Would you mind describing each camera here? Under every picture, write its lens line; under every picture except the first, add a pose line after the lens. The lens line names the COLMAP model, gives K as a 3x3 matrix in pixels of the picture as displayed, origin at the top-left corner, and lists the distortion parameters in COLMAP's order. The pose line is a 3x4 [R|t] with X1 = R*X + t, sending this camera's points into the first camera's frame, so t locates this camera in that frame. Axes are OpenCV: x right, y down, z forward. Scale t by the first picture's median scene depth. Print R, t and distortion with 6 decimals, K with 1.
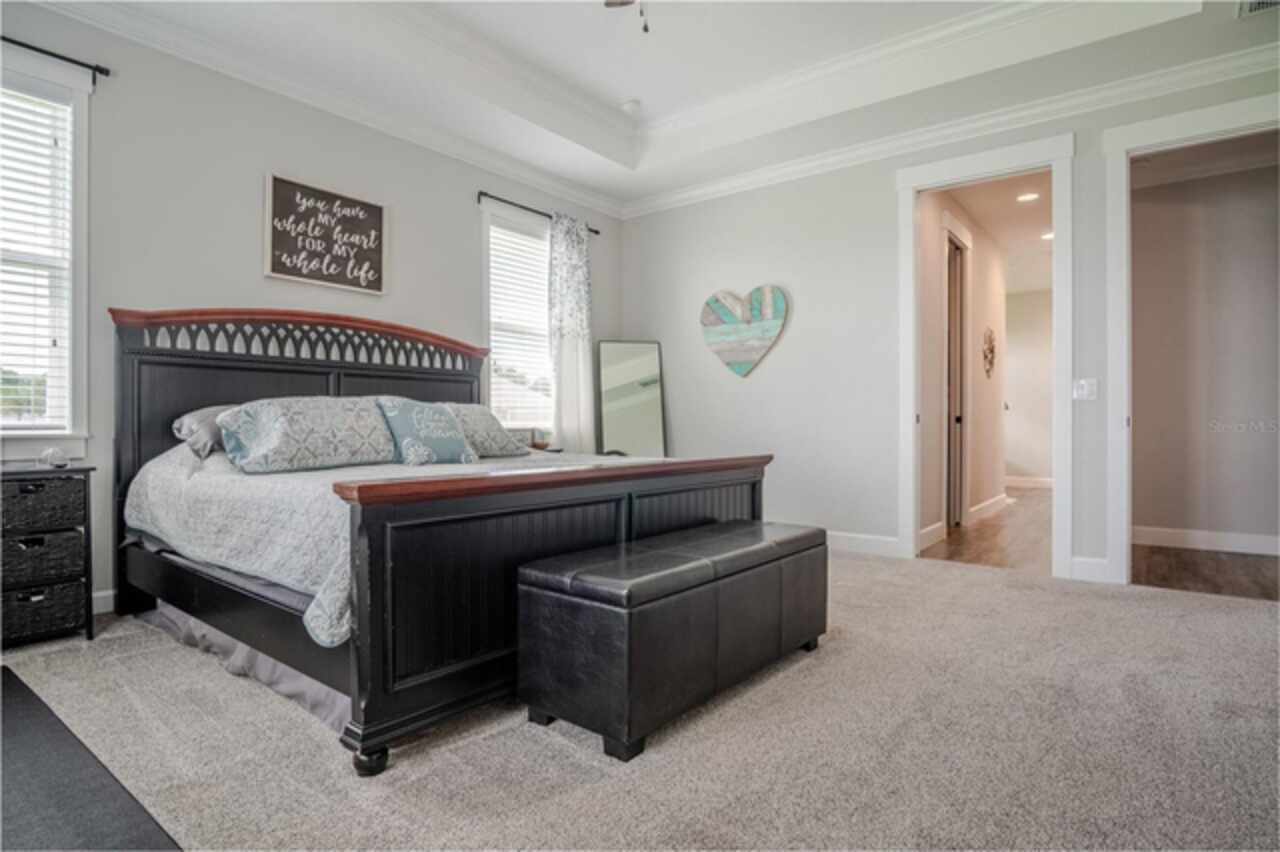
lens RADIAL K [[678.9, 0, 635.5], [0, 678.9, 423.8], [0, 0, 1]] dist [0.000634, 0.000359]
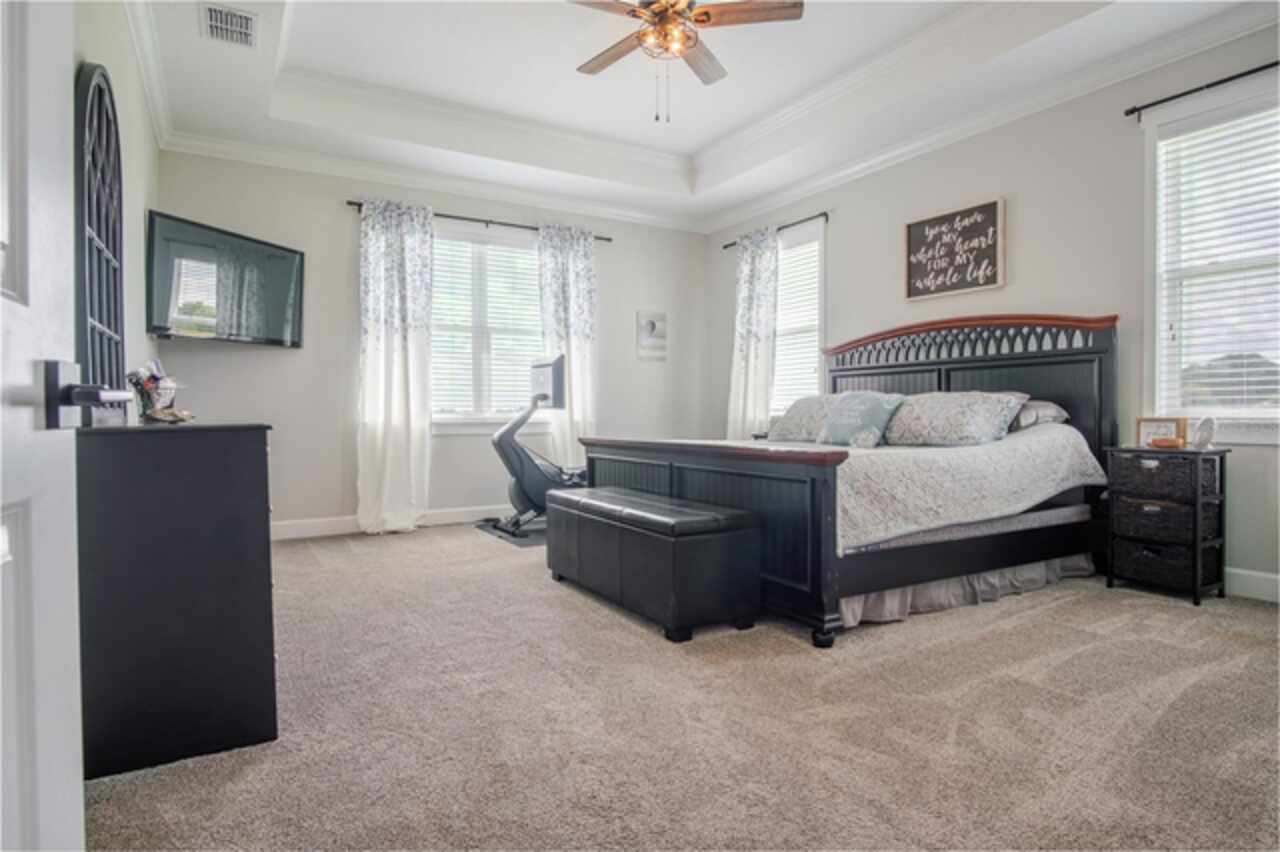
lens RADIAL K [[678.9, 0, 635.1], [0, 678.9, 424.5], [0, 0, 1]] dist [0.000634, 0.000359]
pose [[-0.329969, 0.009980, -0.943939, 0.812267], [-0.001838, 0.999935, 0.011215, 0.007304], [0.943990, 0.005436, -0.329930, 0.863432]]
